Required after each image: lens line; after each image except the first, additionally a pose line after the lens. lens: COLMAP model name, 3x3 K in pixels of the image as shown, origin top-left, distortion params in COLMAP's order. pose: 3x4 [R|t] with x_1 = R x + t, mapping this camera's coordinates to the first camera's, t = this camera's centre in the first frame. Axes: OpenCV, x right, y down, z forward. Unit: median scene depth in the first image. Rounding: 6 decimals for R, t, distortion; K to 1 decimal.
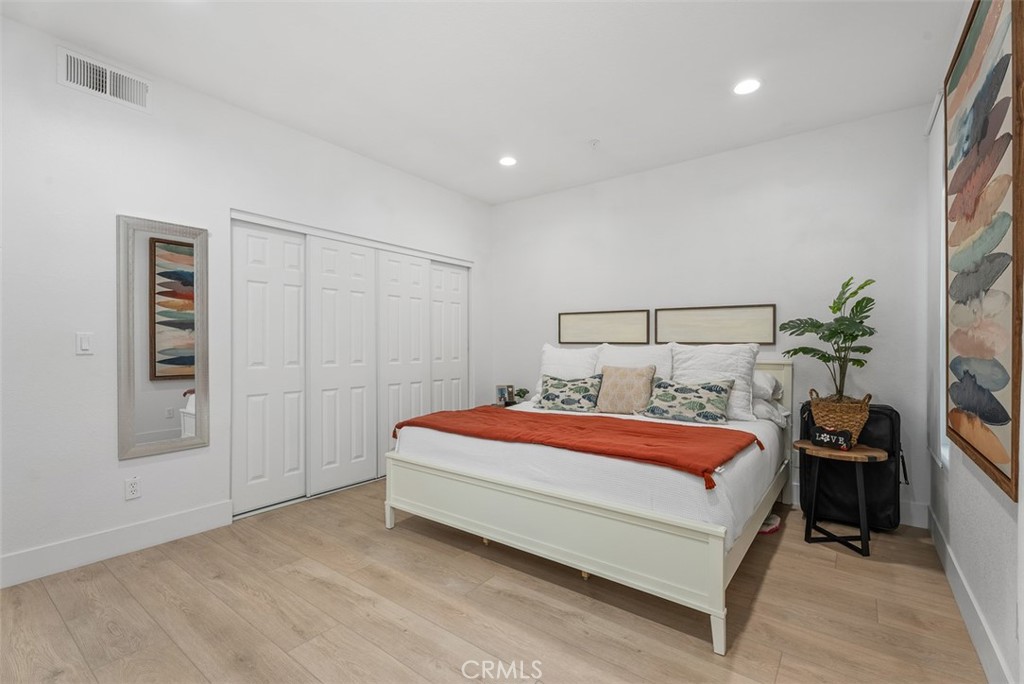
lens RADIAL K [[456.8, 0, 516.8], [0, 456.8, 343.8], [0, 0, 1]] dist [0.003328, 0.000972]
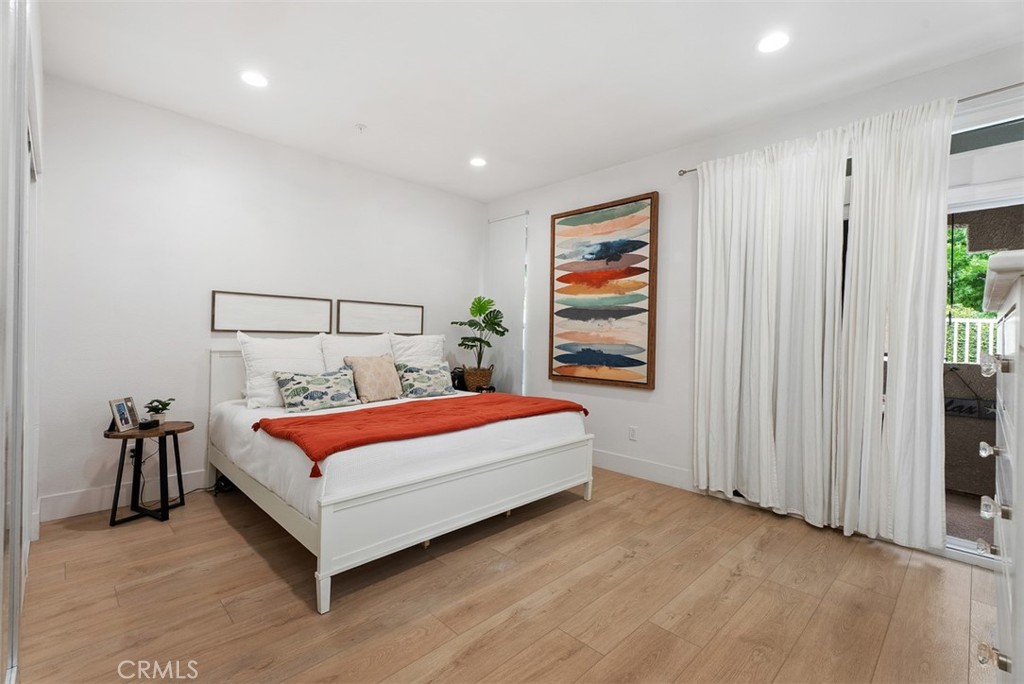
lens RADIAL K [[456.8, 0, 508.9], [0, 456.8, 338.0], [0, 0, 1]] dist [0.003328, 0.000972]
pose [[0.138393, -0.004242, 0.990368, -0.822608], [-0.017299, 0.999828, 0.006700, -0.004214], [-0.990226, -0.018059, 0.138296, 0.593103]]
